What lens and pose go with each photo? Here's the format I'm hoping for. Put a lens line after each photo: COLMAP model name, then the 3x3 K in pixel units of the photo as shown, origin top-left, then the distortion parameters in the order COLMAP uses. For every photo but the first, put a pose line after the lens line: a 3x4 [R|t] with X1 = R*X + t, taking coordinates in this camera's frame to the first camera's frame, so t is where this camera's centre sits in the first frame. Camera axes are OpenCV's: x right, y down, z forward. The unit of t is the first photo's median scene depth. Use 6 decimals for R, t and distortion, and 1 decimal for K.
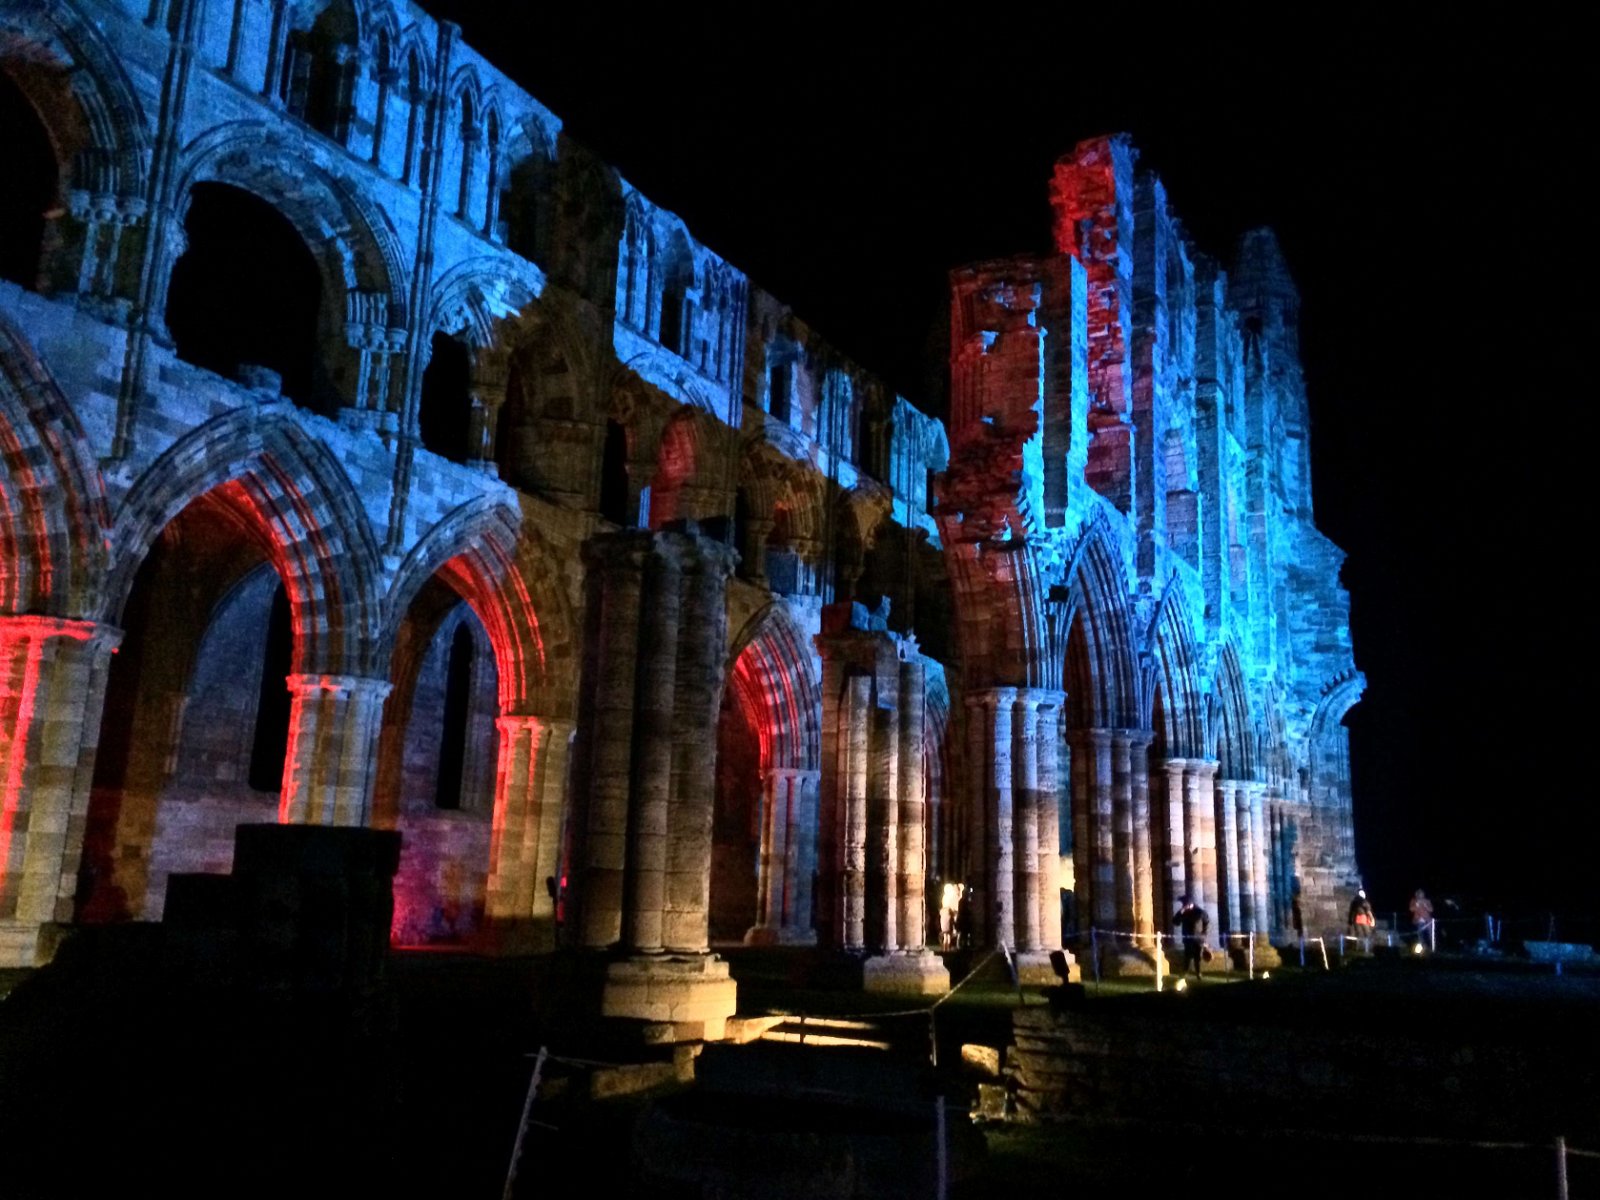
lens RADIAL K [[1601.0, 0, 800.0], [0, 1601.0, 600.0], [0, 0, 1]] dist [-0.009281, -0.006636]
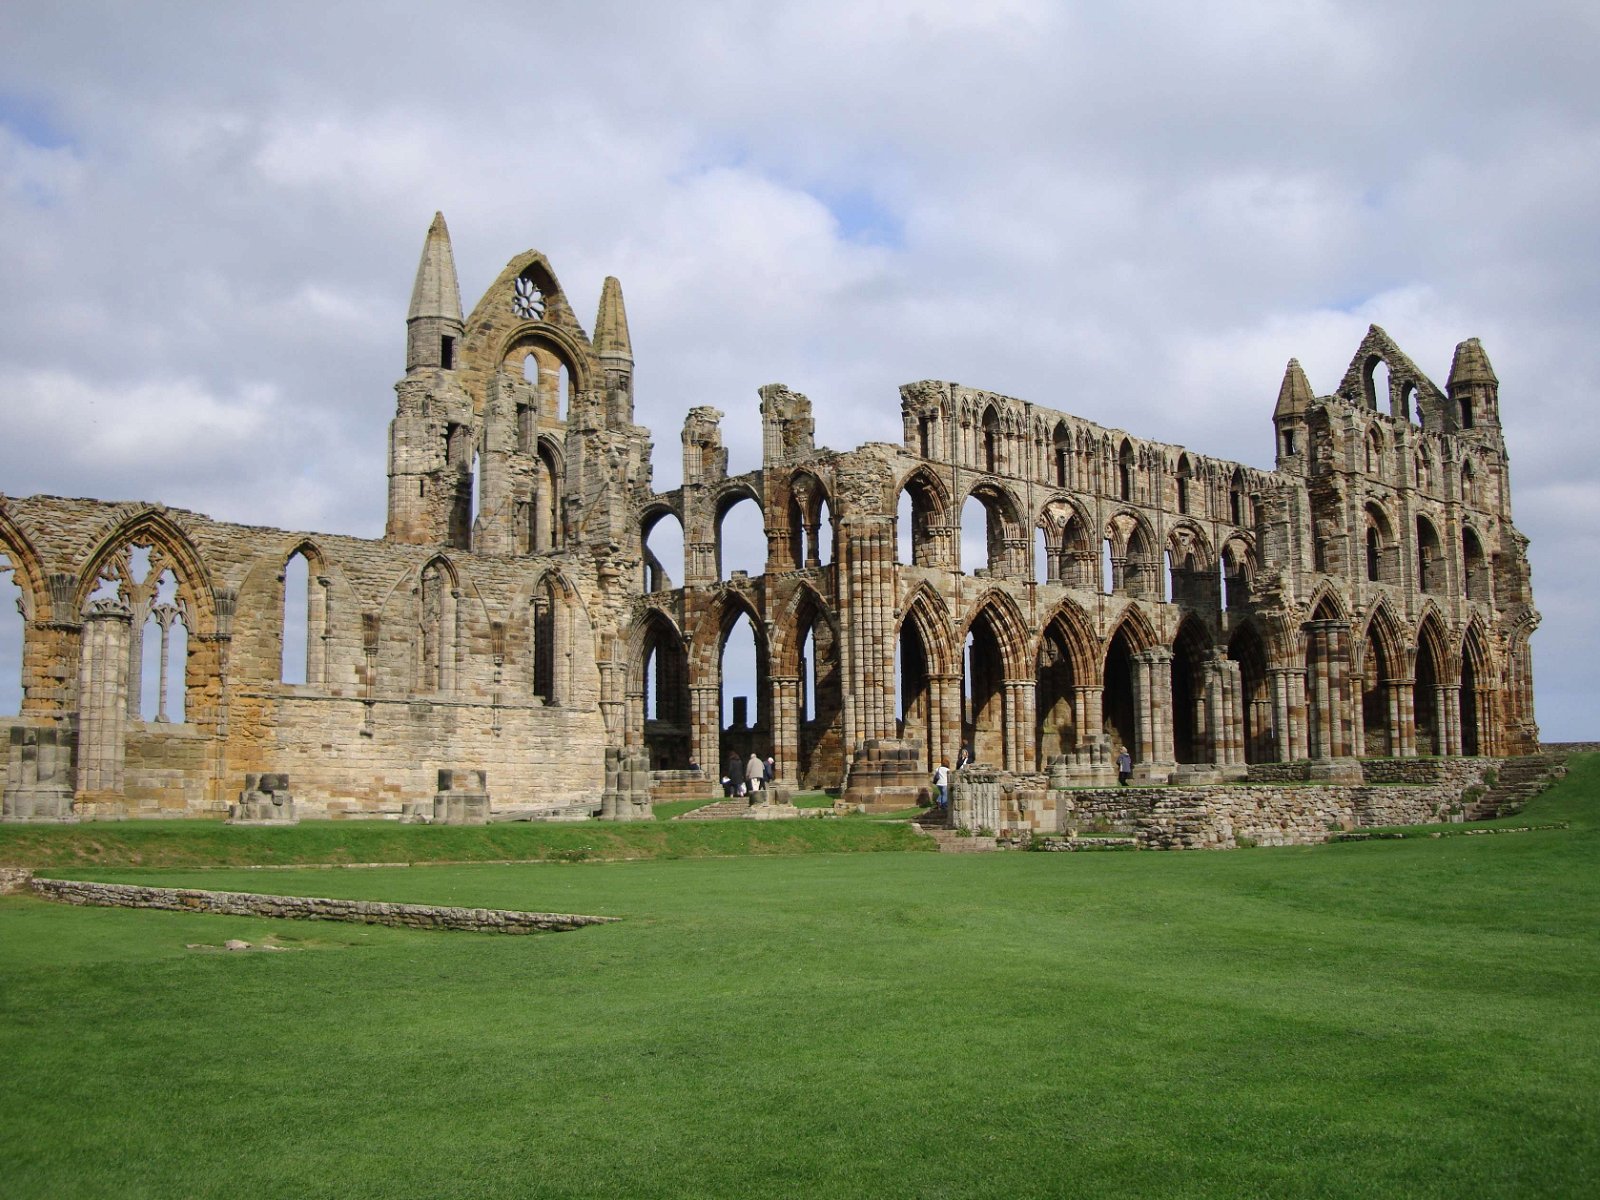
lens RADIAL K [[1601.0, 0, 800.0], [0, 1601.0, 600.0], [0, 0, 1]] dist [-0.009281, -0.006636]
pose [[0.963120, -0.073145, -0.258938, 0.052638], [0.091890, 0.993897, 0.061027, -0.254063], [0.252894, -0.082570, 0.963964, -1.494393]]
